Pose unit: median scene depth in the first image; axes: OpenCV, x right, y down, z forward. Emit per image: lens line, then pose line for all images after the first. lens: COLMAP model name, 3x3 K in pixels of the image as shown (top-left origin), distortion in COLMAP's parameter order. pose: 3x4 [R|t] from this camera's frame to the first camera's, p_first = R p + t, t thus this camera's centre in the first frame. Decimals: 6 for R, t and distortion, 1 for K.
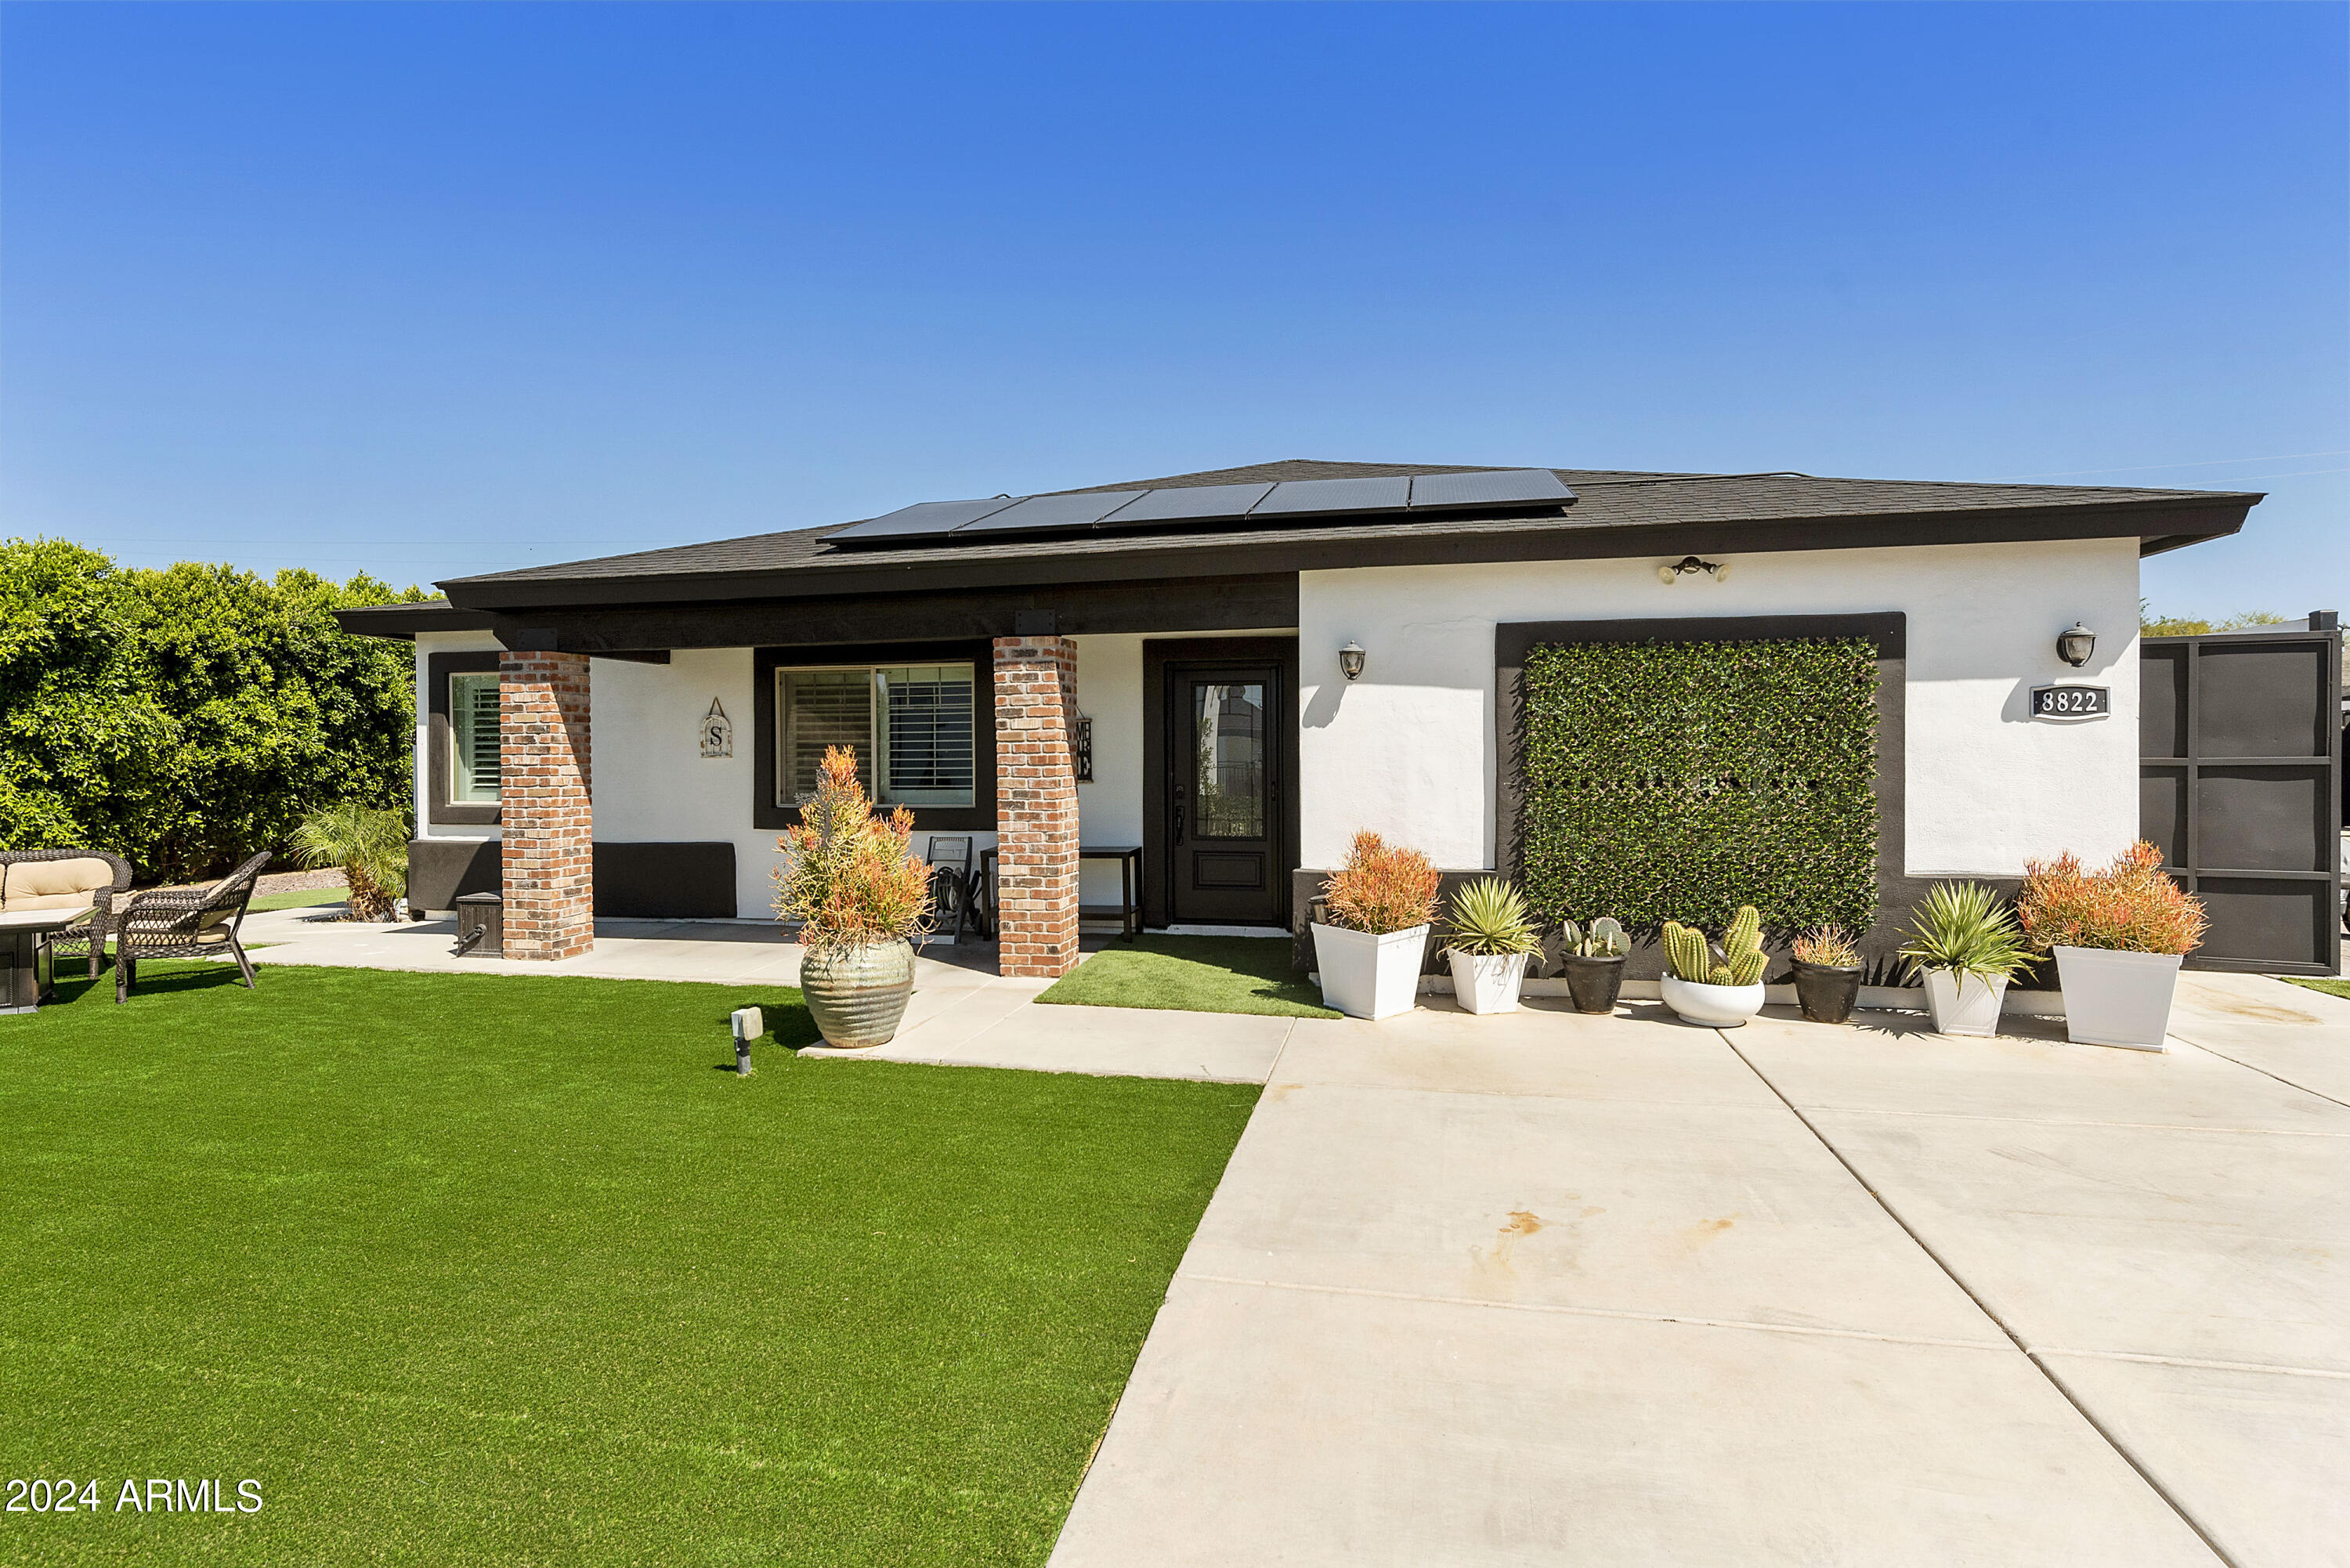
lens RADIAL K [[1193.0, 0, 1171.5], [0, 1193.0, 775.5], [0, 0, 1]] dist [-0.007260, -0.000178]
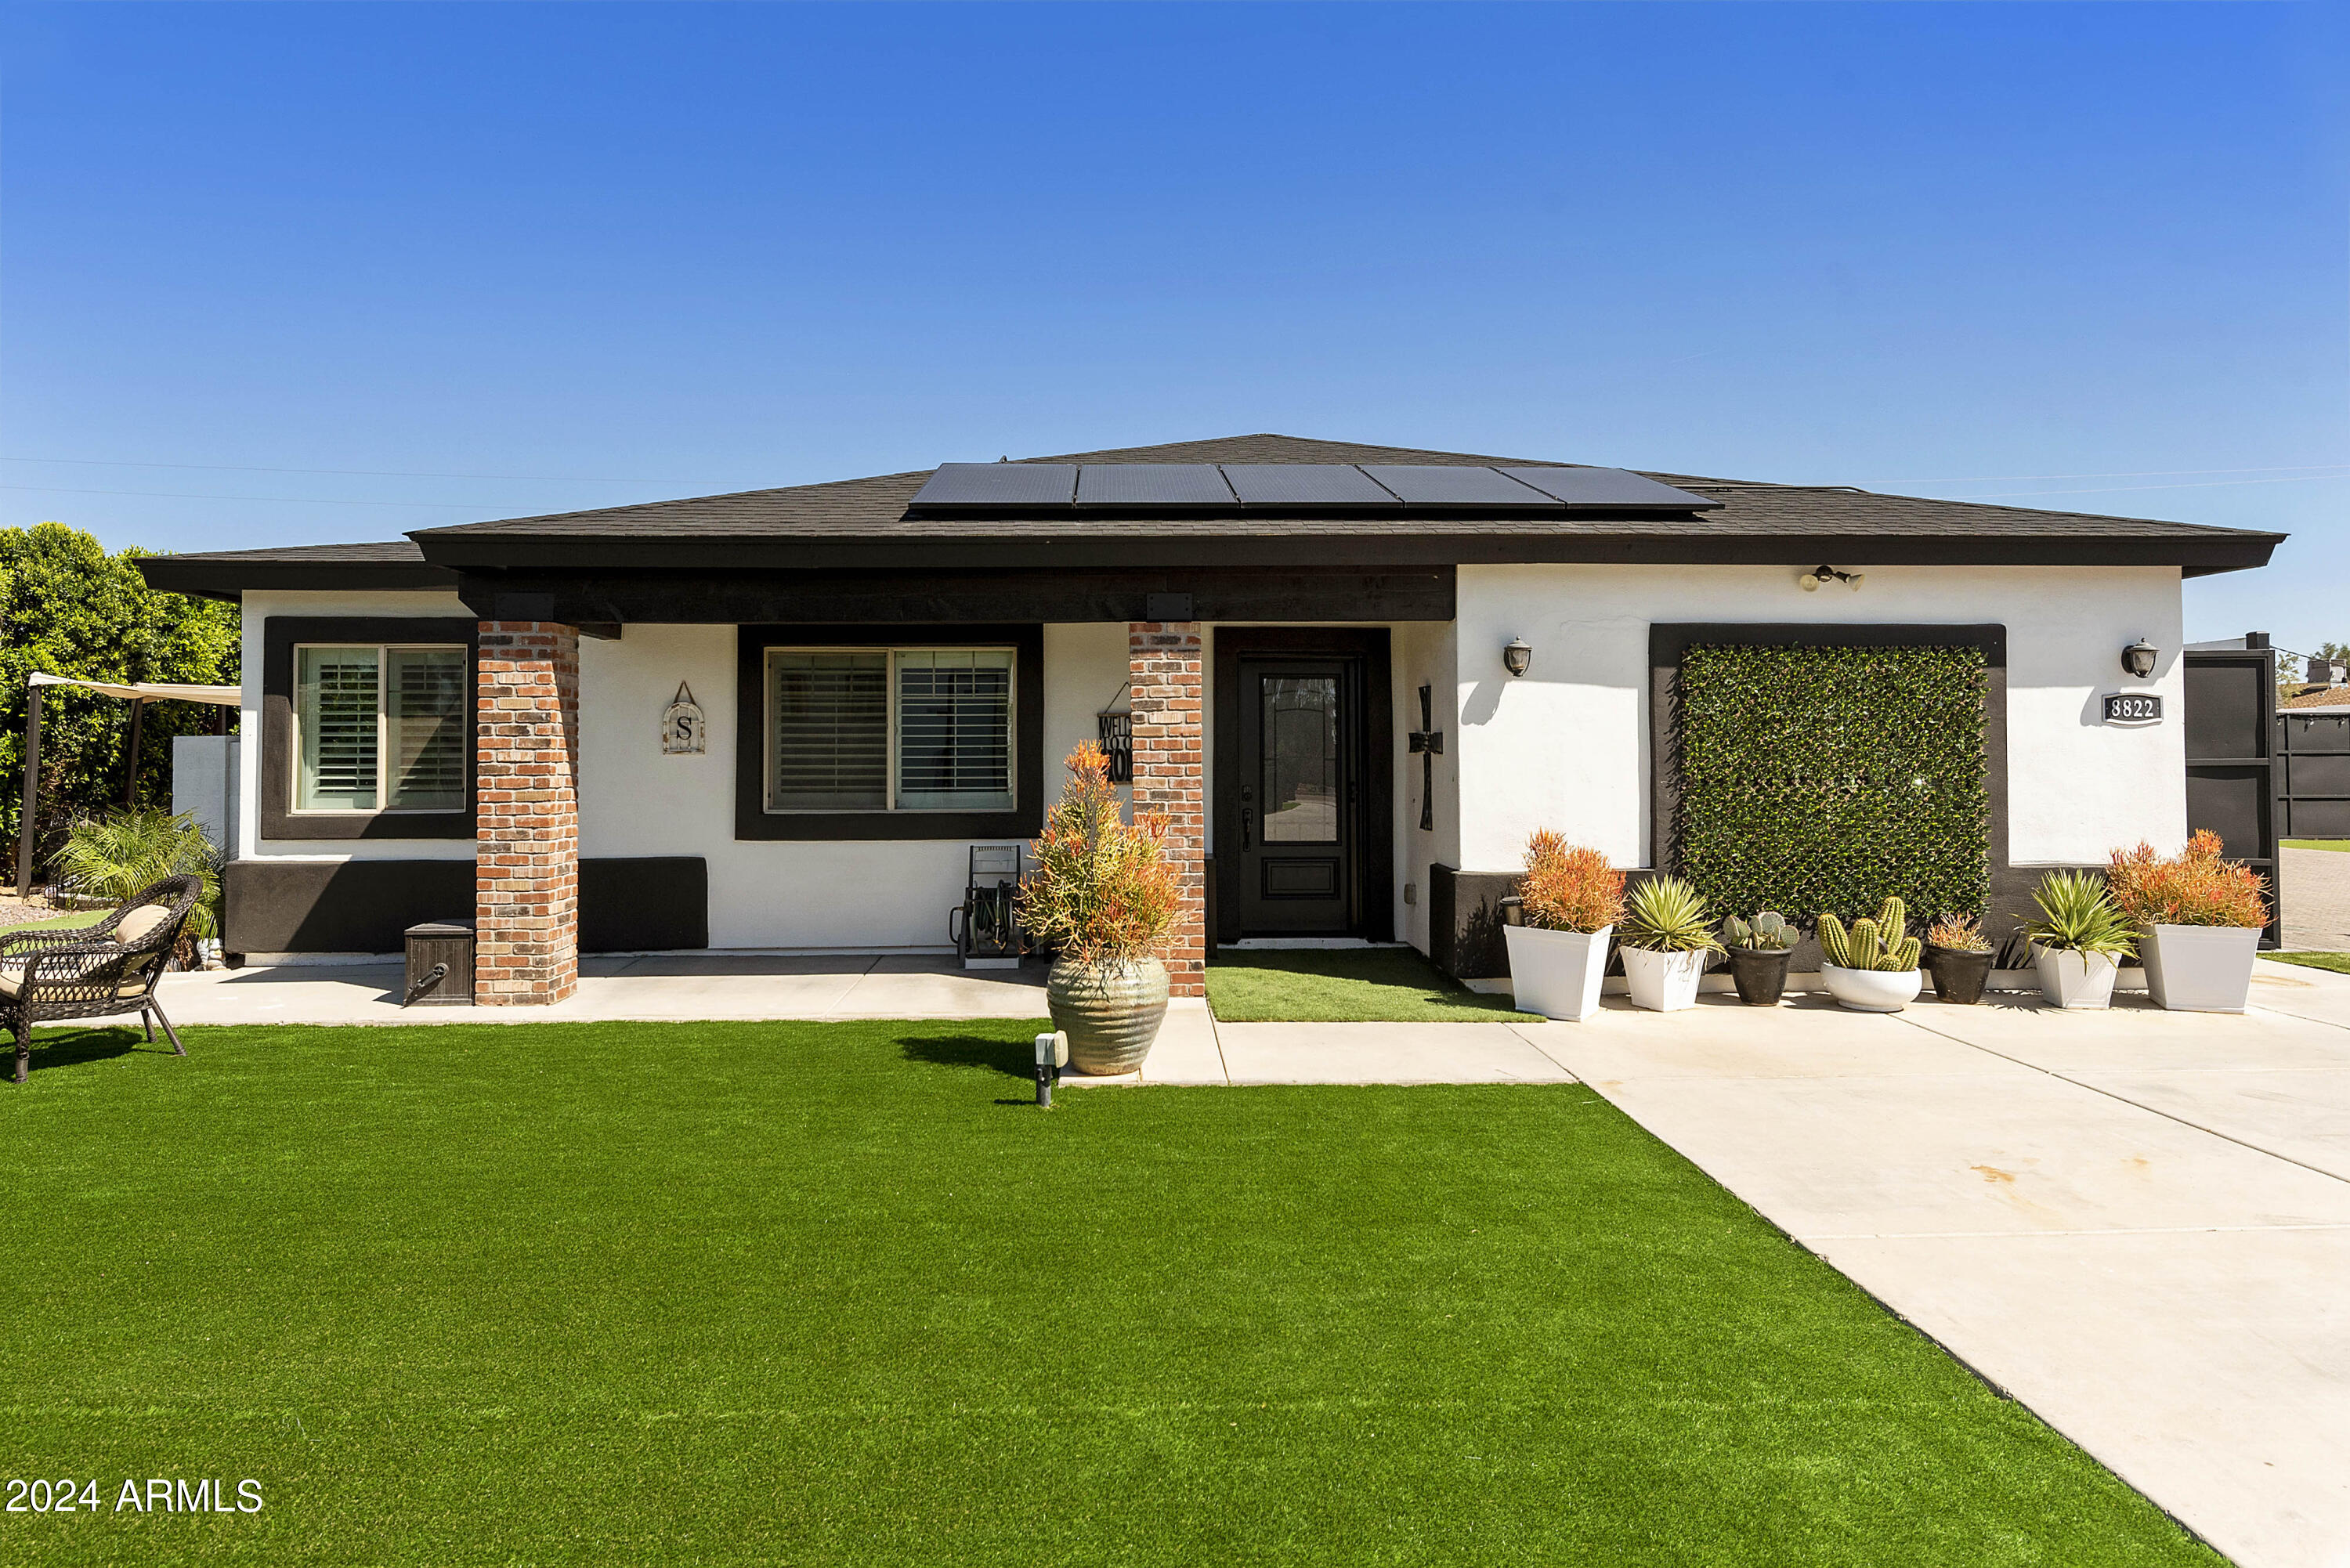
lens RADIAL K [[1401.2, 0, 1193.8], [0, 1401.2, 720.4], [0, 0, 1]] dist [0.000906, -0.002249]
pose [[0.964695, 0.010385, 0.263165, -0.400593], [0.001005, 0.999070, -0.043109, 0.005151], [-0.263368, 0.041852, 0.963787, -0.040017]]
